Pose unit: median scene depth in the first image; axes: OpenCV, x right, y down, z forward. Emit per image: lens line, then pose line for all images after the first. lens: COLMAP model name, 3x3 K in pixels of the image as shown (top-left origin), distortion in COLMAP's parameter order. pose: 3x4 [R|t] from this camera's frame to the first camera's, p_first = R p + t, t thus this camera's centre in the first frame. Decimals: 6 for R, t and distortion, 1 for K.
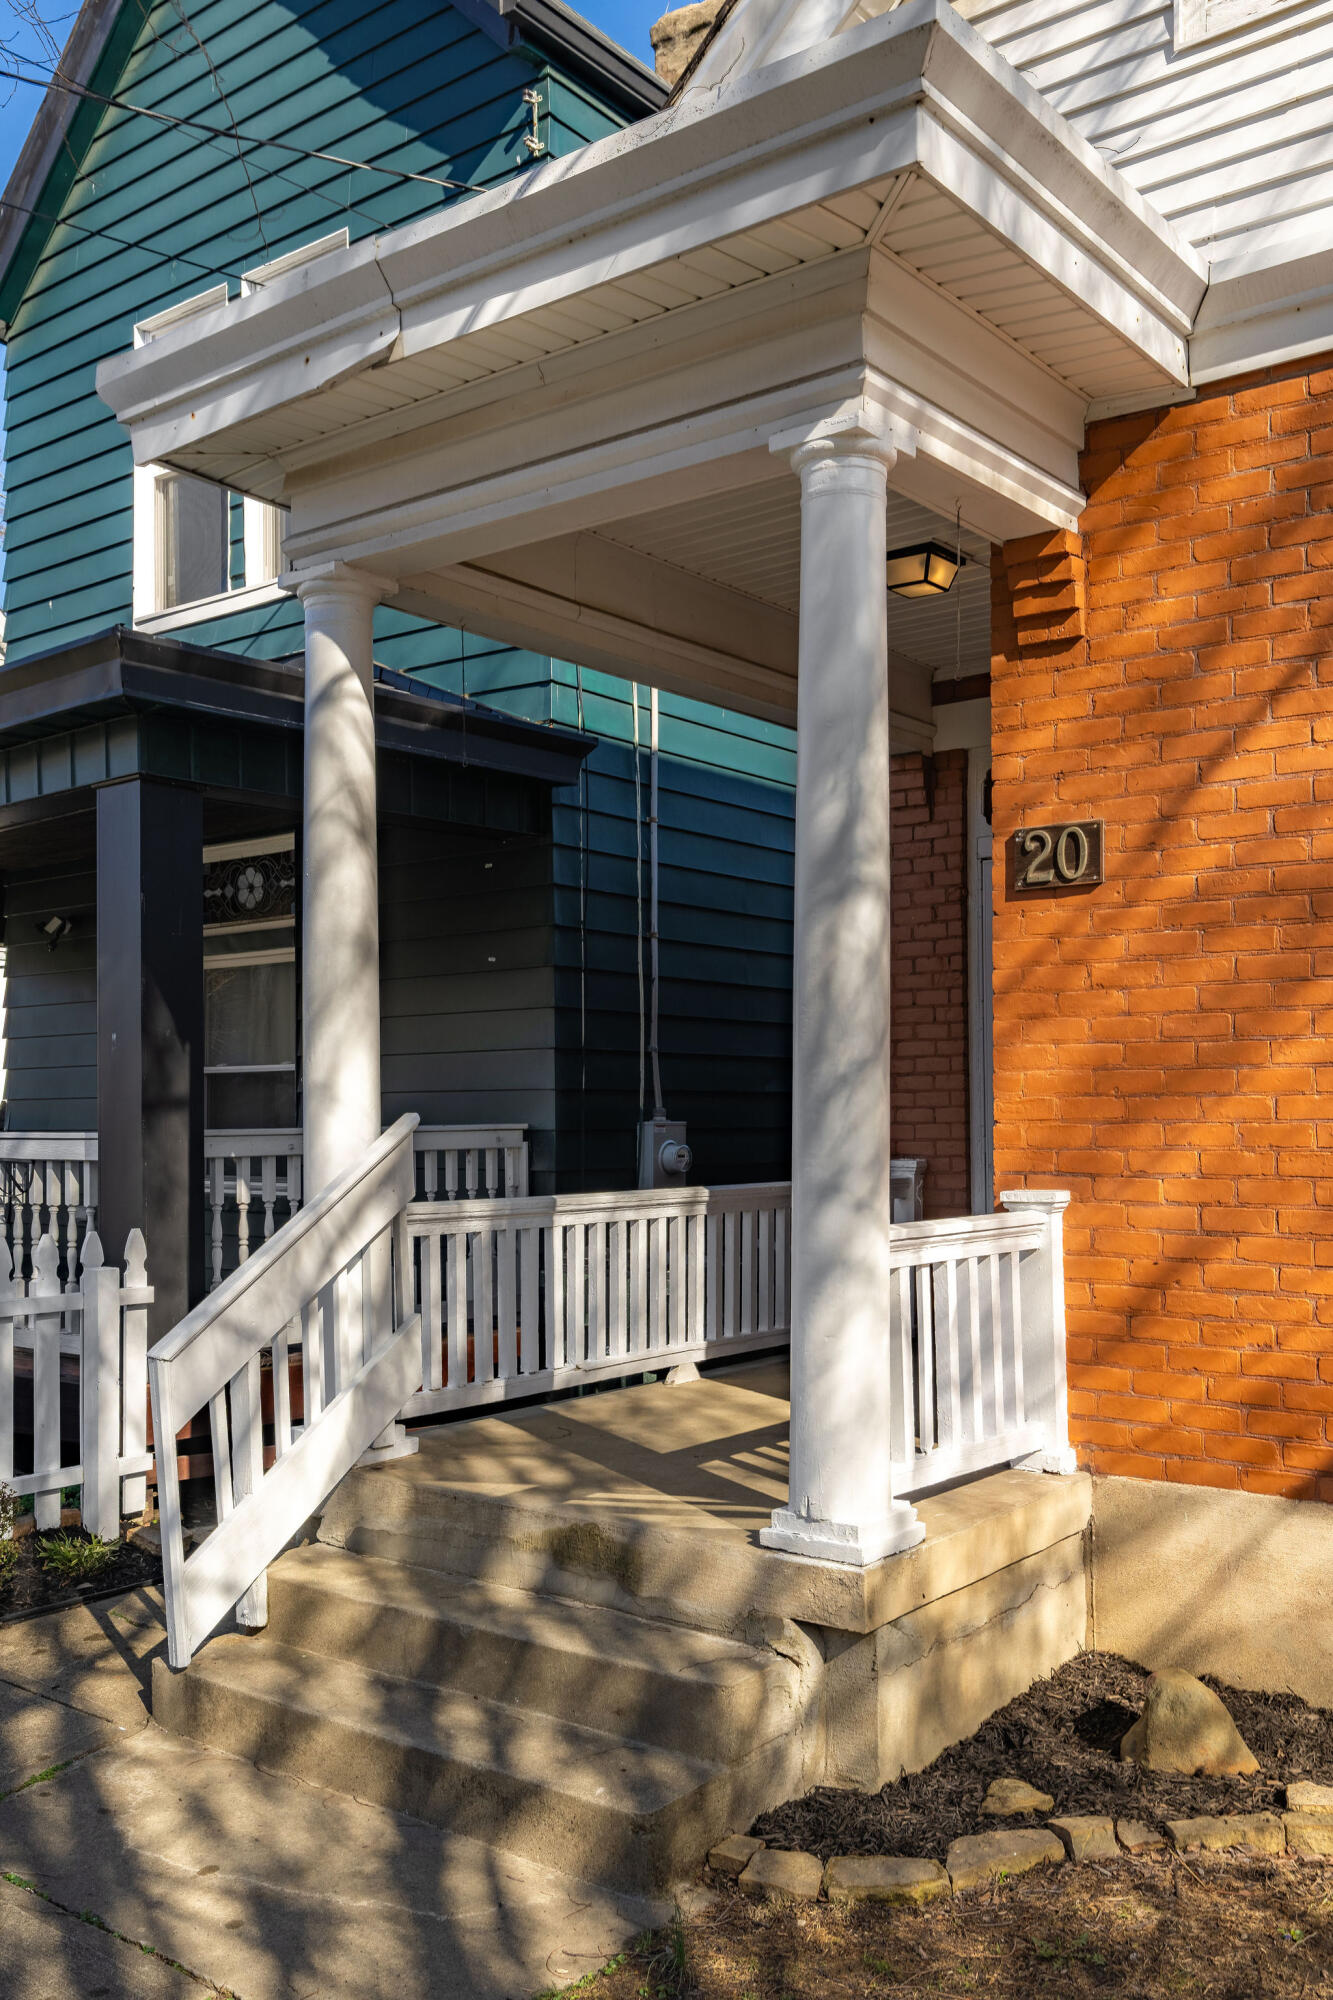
lens RADIAL K [[1748.6, 0, 668.2], [0, 1748.6, 1095.2], [0, 0, 1]] dist [0.001692, -0.007407]
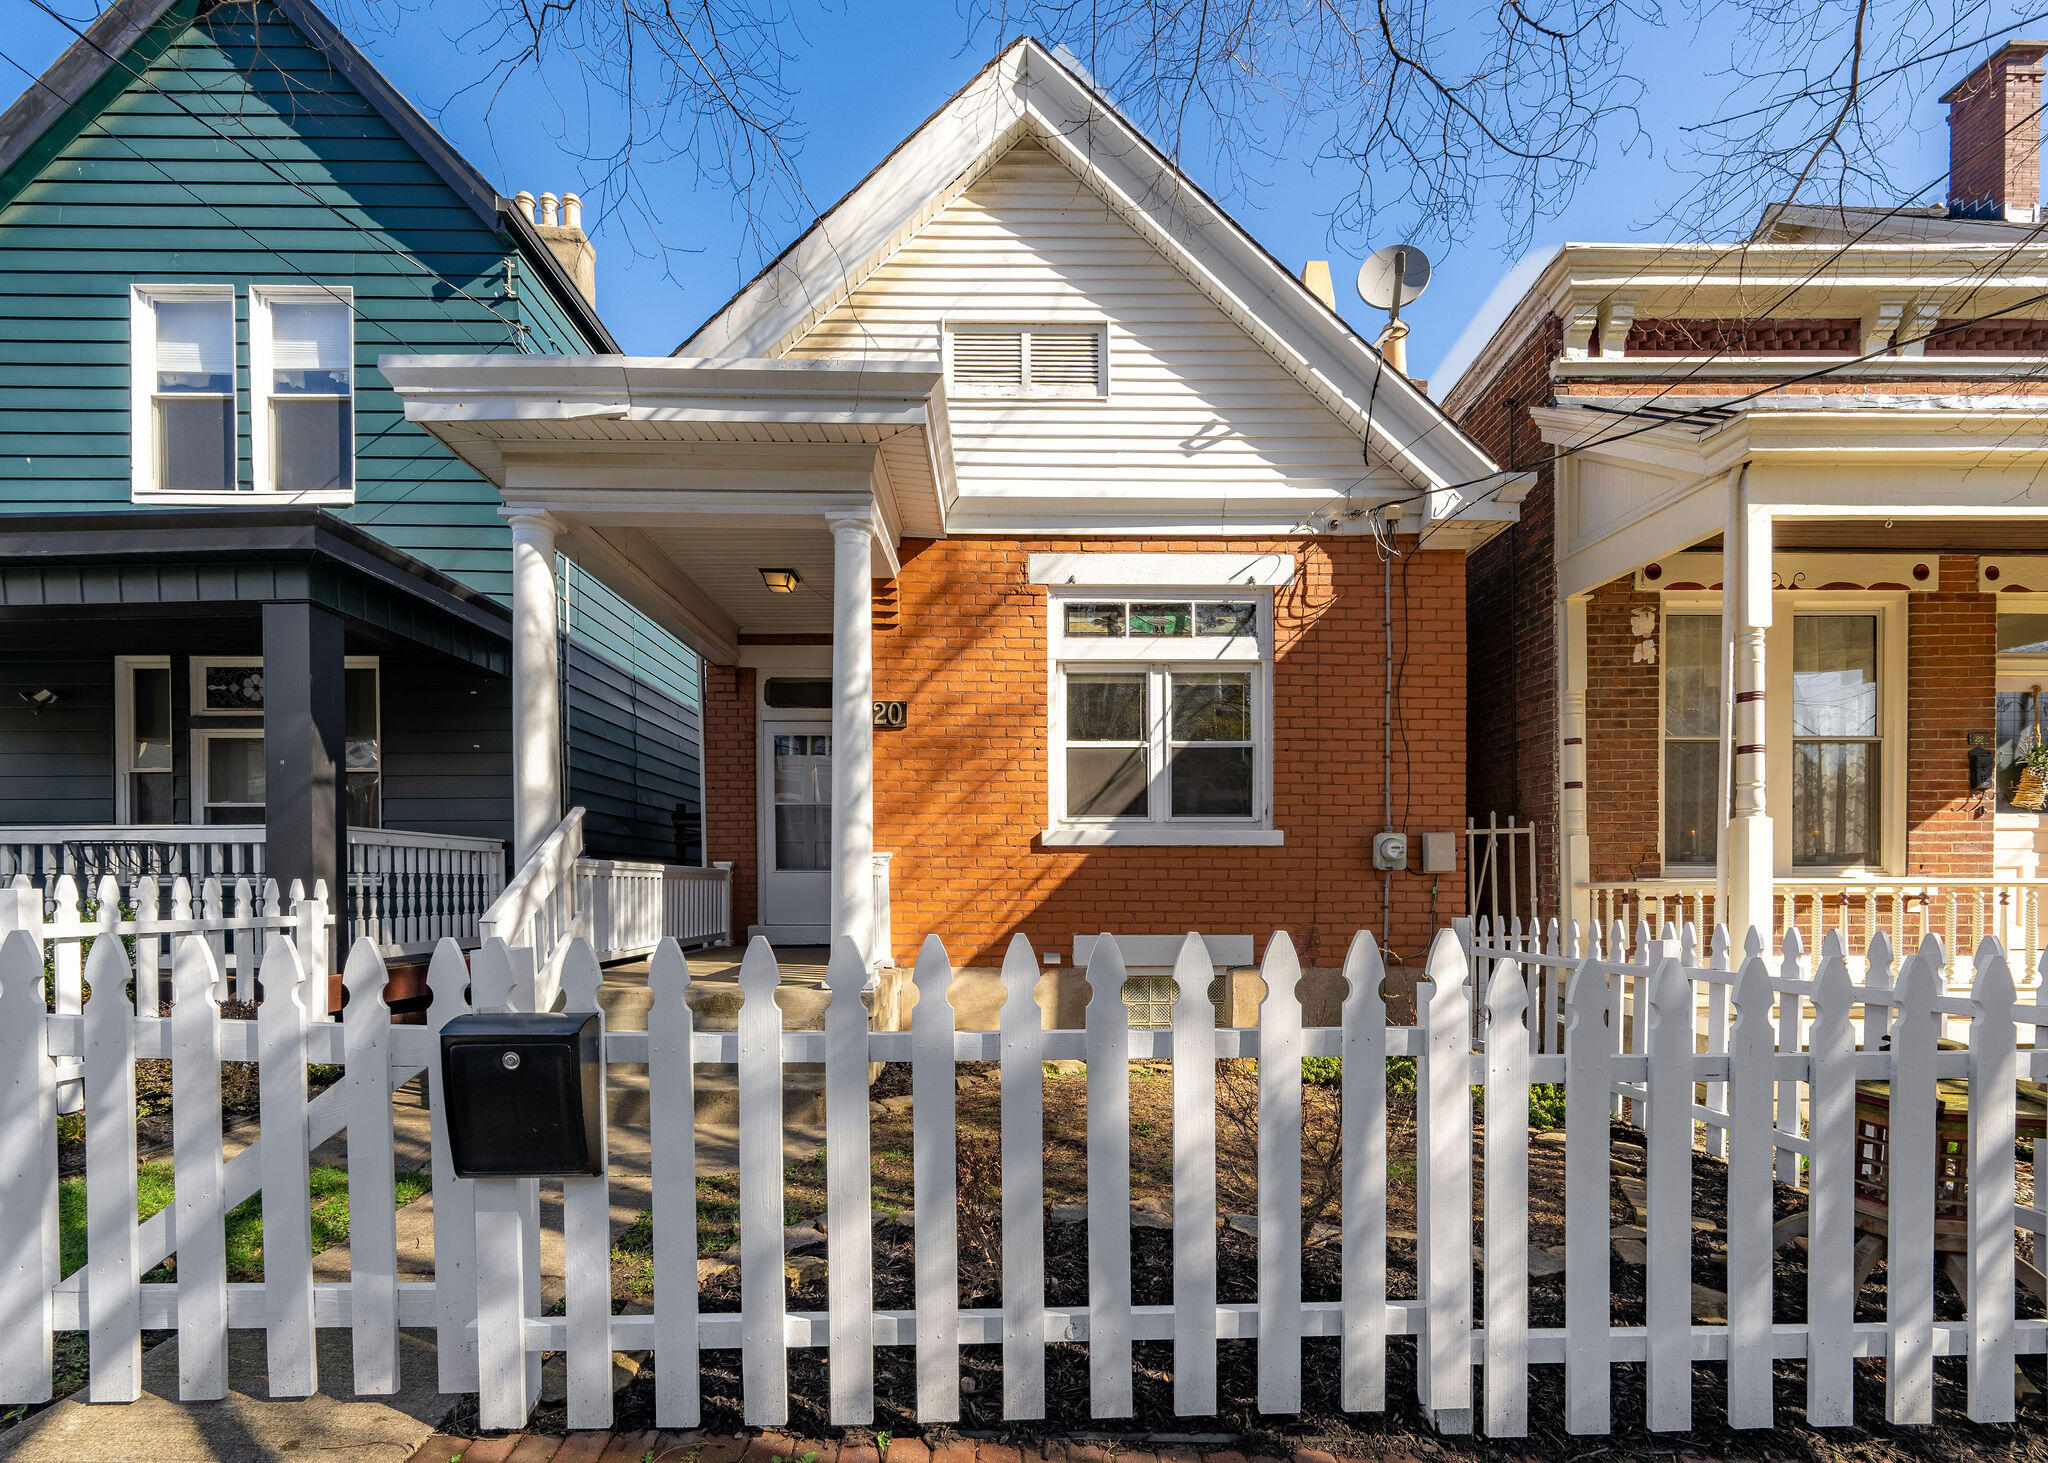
lens RADIAL K [[886.0, 0, 1024.9], [0, 886.0, 899.1], [0, 0, 1]] dist [-0.003126, -0.000380]
pose [[0.776572, -0.004899, 0.630010, -0.391710], [-0.008671, 0.999792, 0.018463, 0.091987], [-0.629969, -0.019800, 0.776368, -0.071675]]
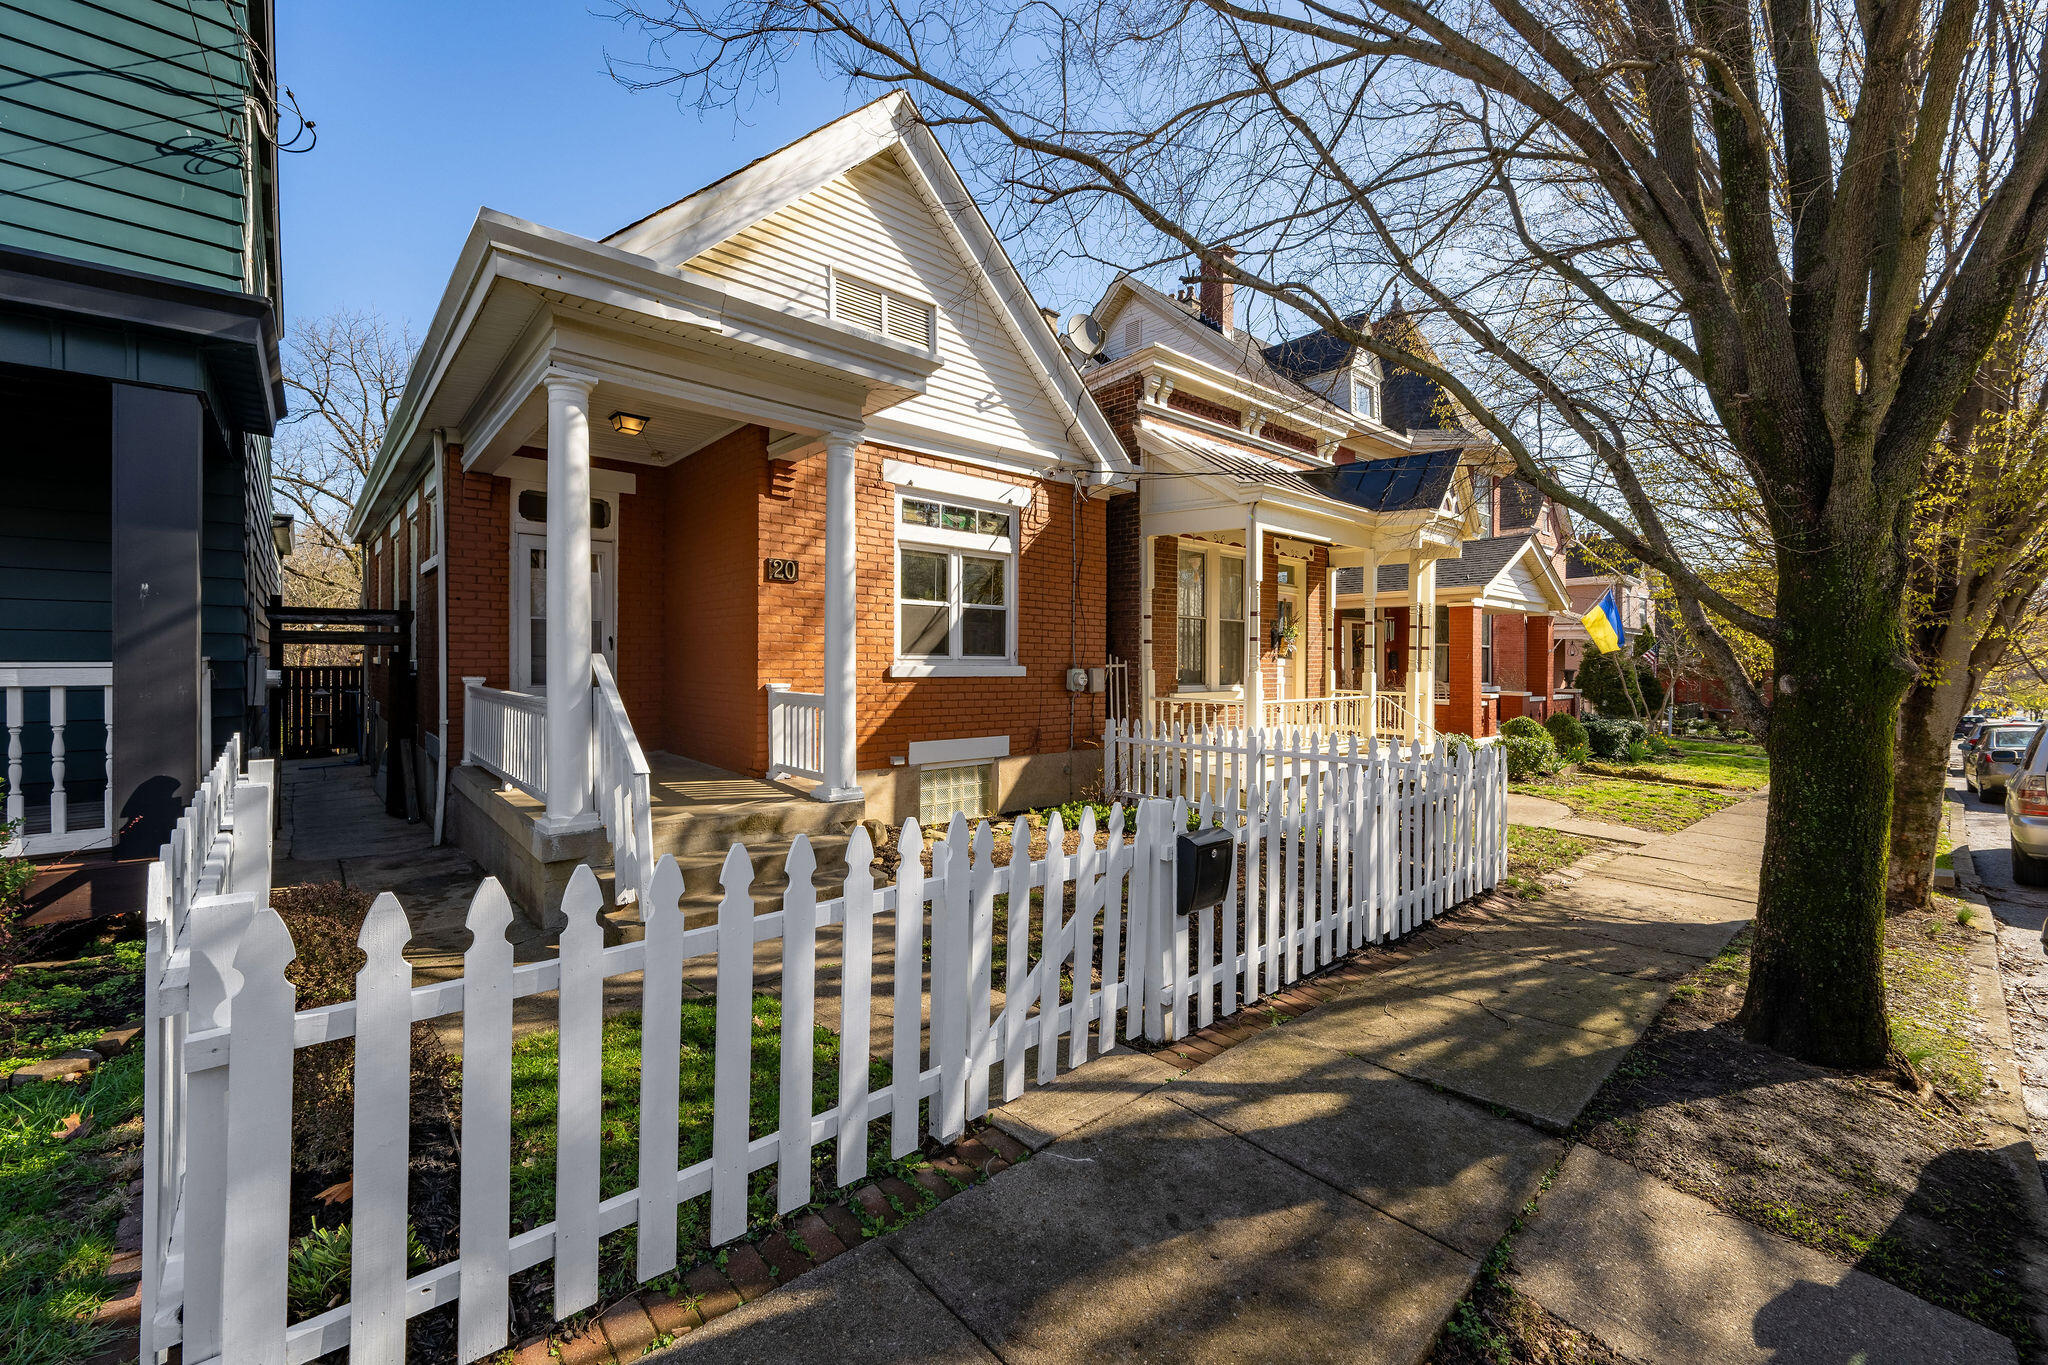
lens RADIAL K [[802.4, 0, 1021.4], [0, 802.4, 652.3], [0, 0, 1]] dist [0.000521, 0.000028]
pose [[0.177495, 0.016564, 0.983982, -1.010231], [-0.023282, 0.999649, -0.012628, 0.009760], [-0.983846, -0.020668, 0.177818, 0.353823]]
